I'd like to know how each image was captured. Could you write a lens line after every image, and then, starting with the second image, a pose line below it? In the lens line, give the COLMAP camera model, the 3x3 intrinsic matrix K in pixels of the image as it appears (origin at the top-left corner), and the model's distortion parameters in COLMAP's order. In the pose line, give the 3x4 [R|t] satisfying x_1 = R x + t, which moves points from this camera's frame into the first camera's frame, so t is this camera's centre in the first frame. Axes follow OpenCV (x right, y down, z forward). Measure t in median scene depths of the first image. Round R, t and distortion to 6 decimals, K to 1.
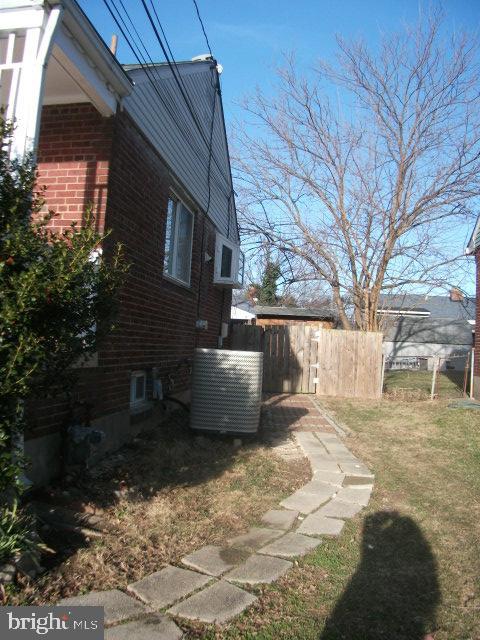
lens RADIAL K [[540.3, 0, 255.2], [0, 540.3, 320.2], [0, 0, 1]] dist [-0.242769, 0.110741]
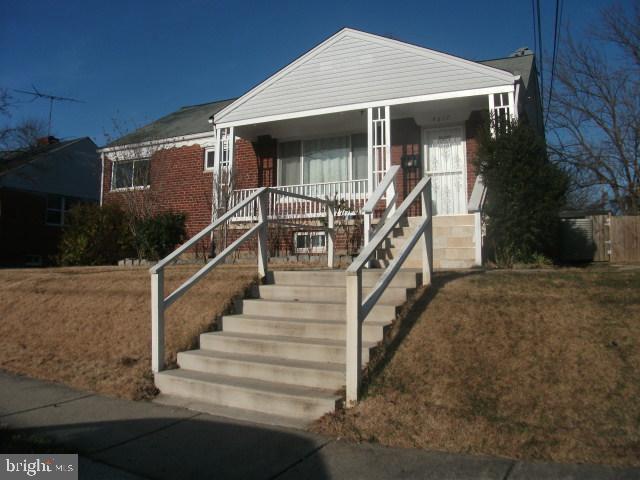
lens RADIAL K [[540.3, 0, 319.2], [0, 540.3, 226.6], [0, 0, 1]] dist [-0.242769, 0.110741]
pose [[0.933011, -0.071679, -0.352636, -0.303059], [0.061136, 0.997289, -0.040960, 0.115427], [0.354616, 0.016658, 0.934864, -1.240447]]
